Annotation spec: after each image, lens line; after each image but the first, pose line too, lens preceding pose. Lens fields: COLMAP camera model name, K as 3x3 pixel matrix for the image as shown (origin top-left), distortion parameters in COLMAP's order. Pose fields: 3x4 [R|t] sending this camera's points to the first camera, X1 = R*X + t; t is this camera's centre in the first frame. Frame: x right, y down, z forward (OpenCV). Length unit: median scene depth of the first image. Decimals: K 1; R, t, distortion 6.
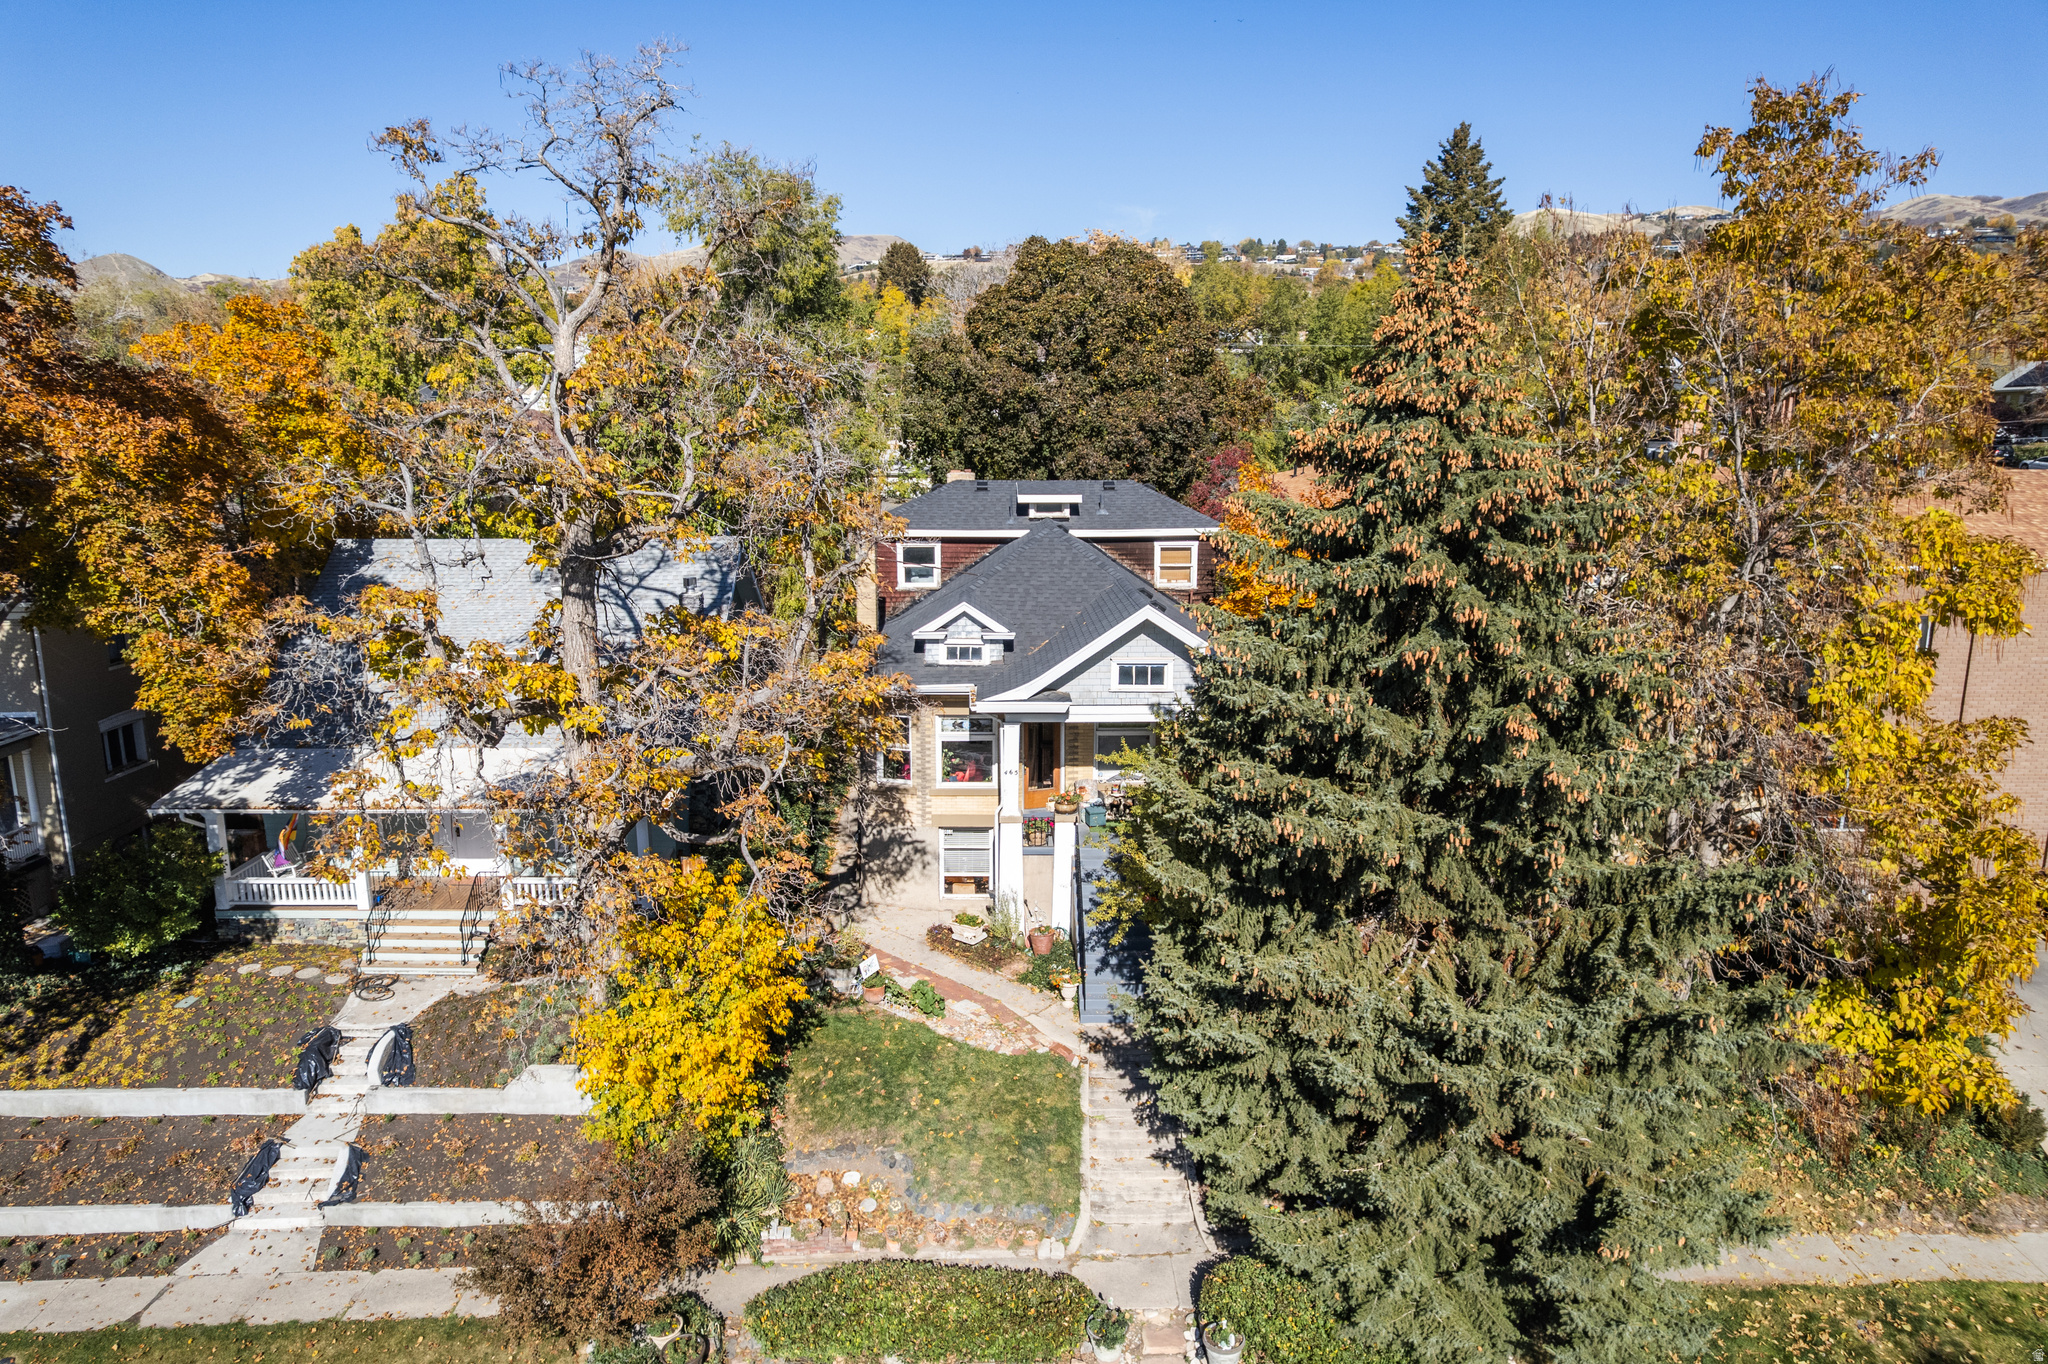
lens RADIAL K [[1322.2, 0, 1024.0], [0, 1322.2, 682.0], [0, 0, 1]] dist [-0.081948, 0.077893]
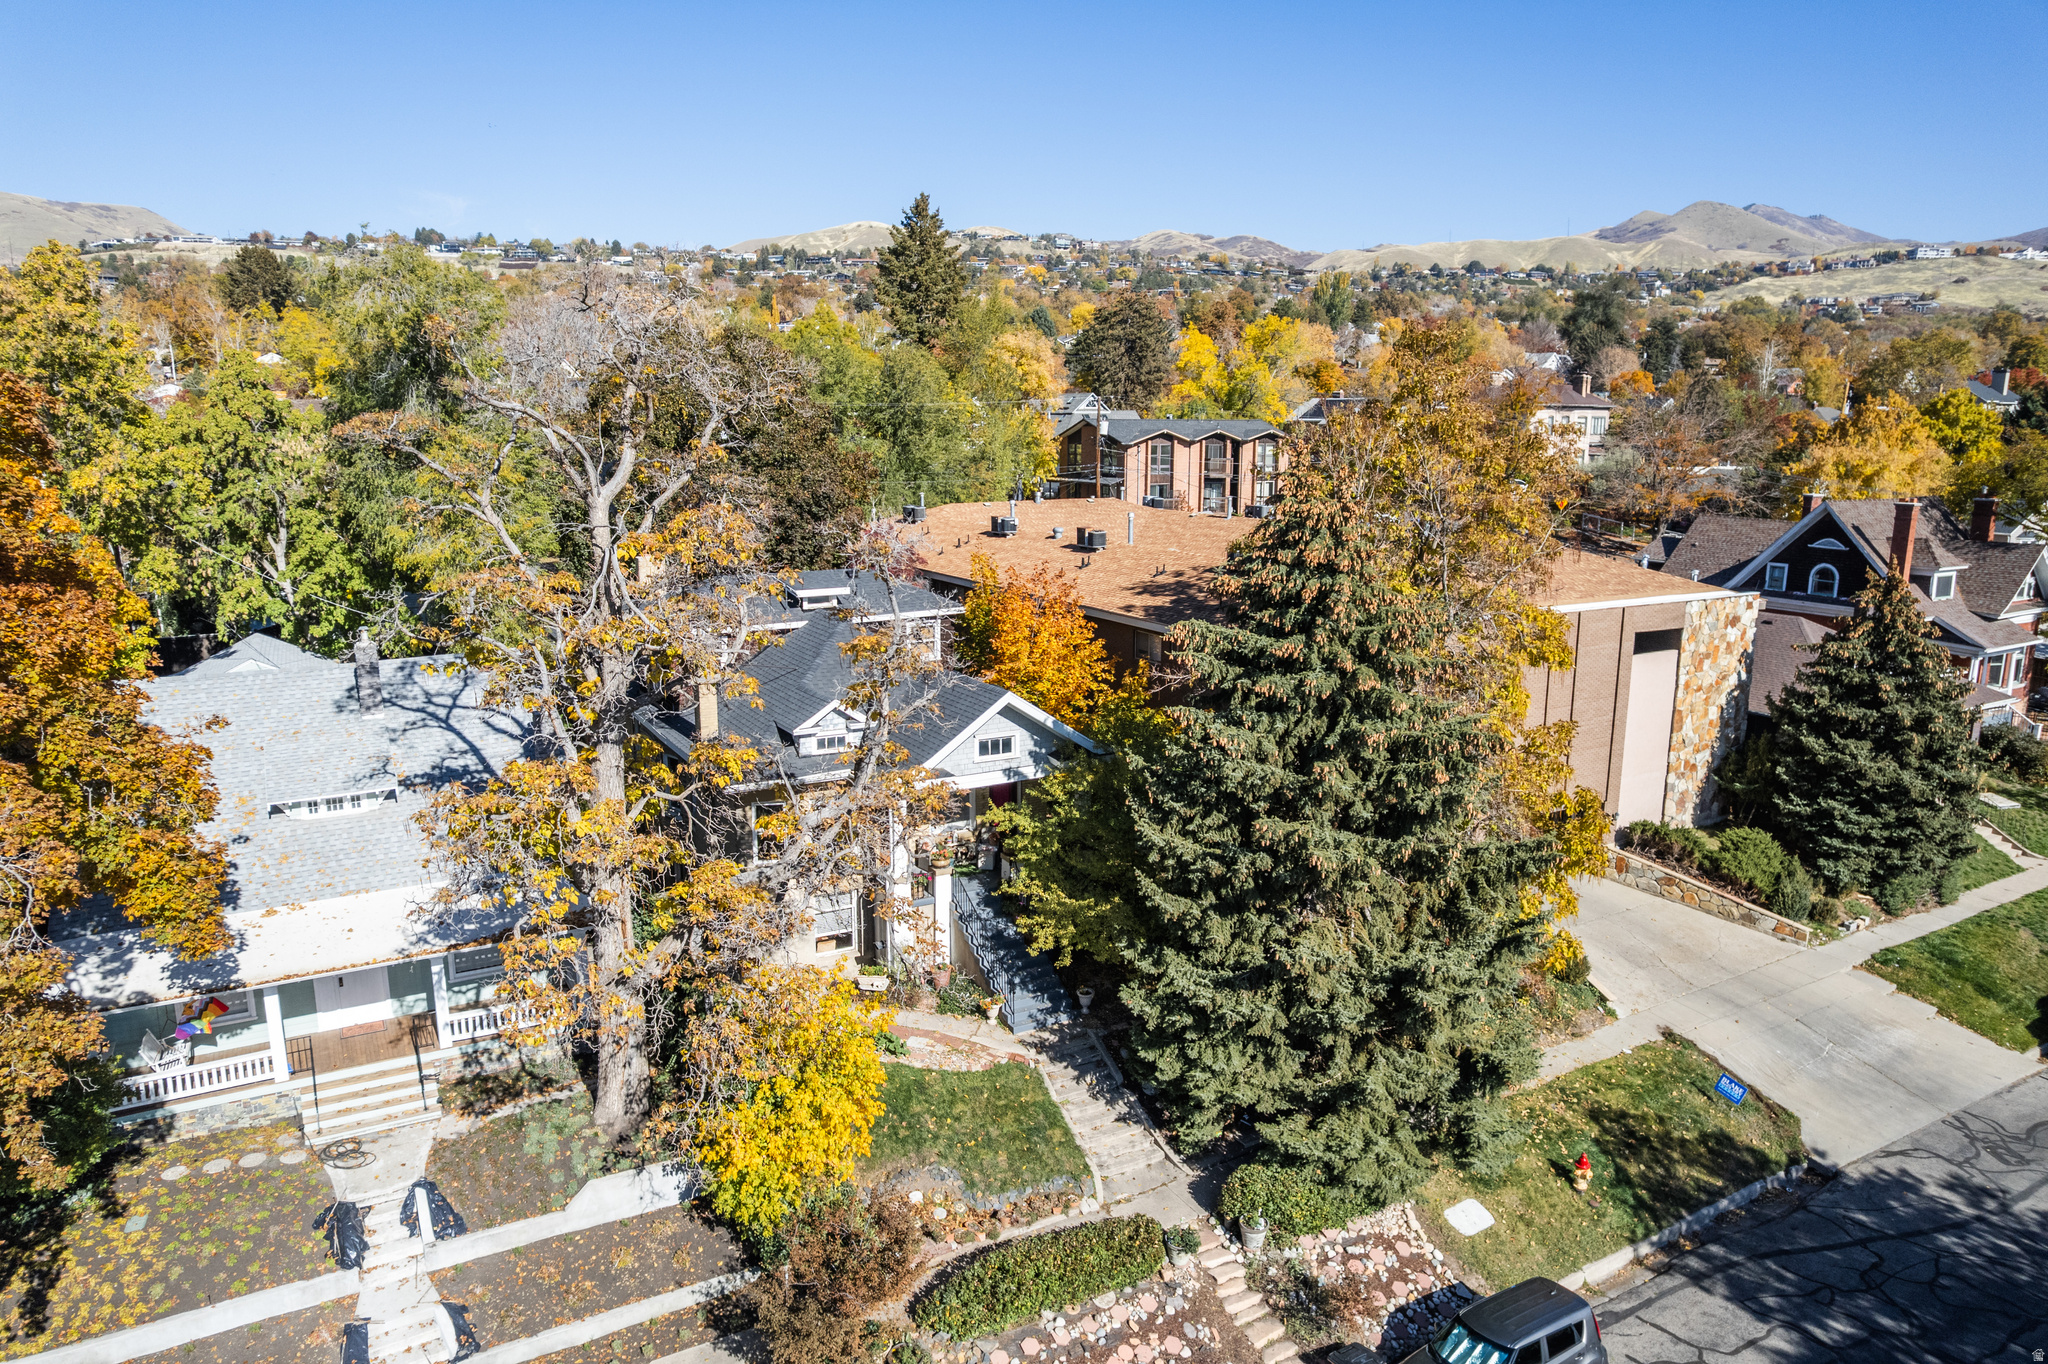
lens RADIAL K [[1322.2, 0, 1024.0], [0, 1322.2, 682.0], [0, 0, 1]] dist [-0.081948, 0.077893]
pose [[0.882629, -0.091910, 0.460997, -0.451027], [0.091464, 0.995534, 0.023366, -0.091944], [-0.461085, 0.021541, 0.887094, -0.104032]]
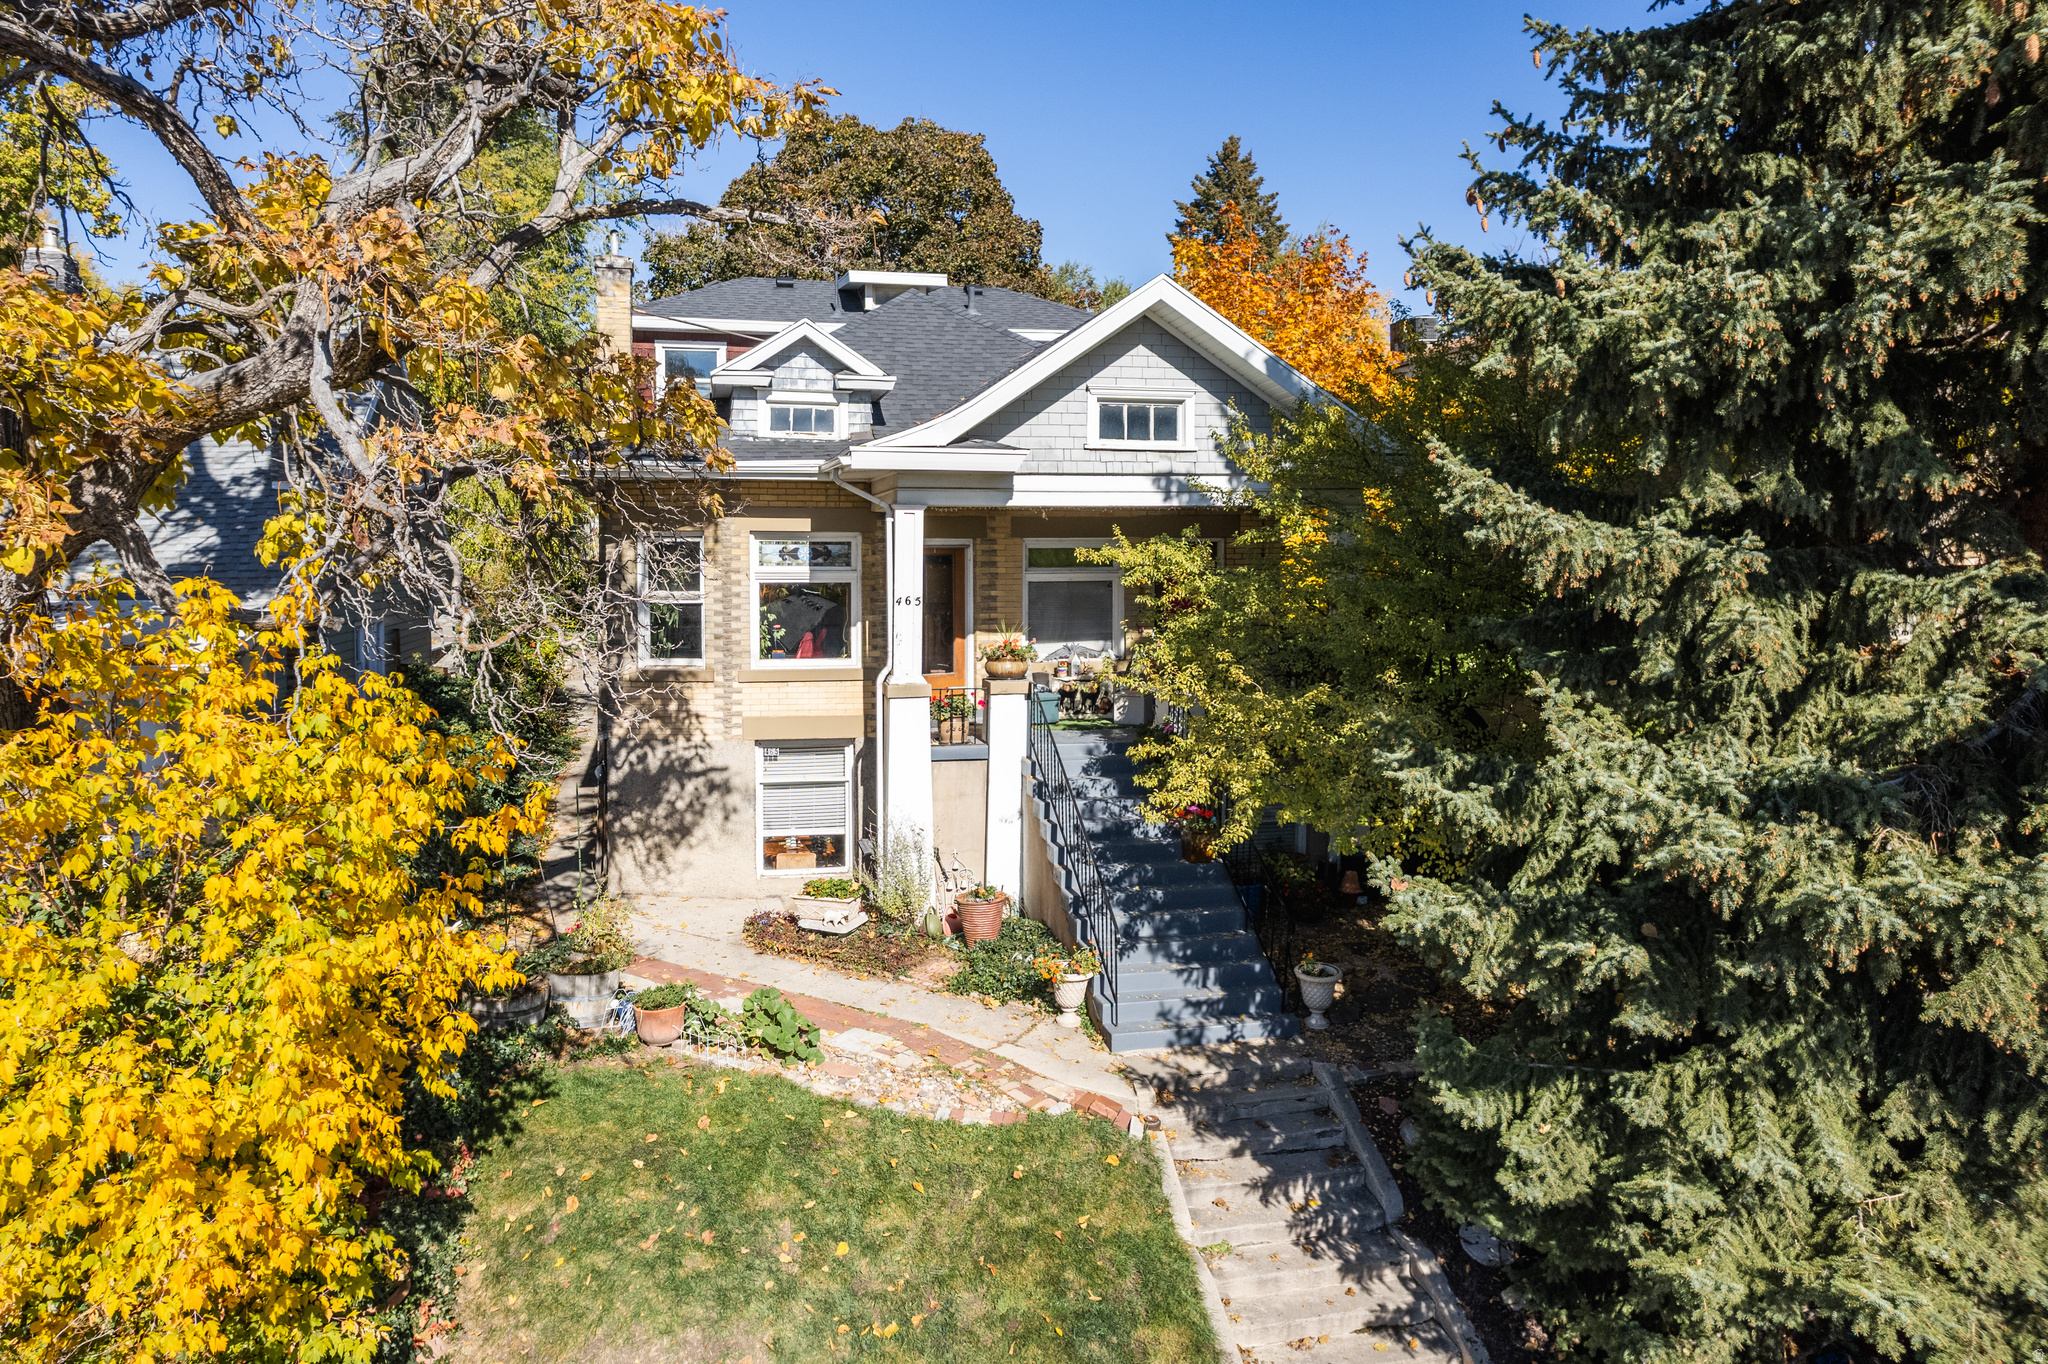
lens RADIAL K [[1328.6, 0, 990.1], [0, 1328.6, 645.2], [0, 0, 1]] dist [-0.087097, 0.073308]
pose [[0.979208, -0.008779, 0.202670, -0.087527], [0.036223, 0.990574, -0.132105, 0.160779], [-0.199600, 0.136700, 0.970295, 0.484428]]
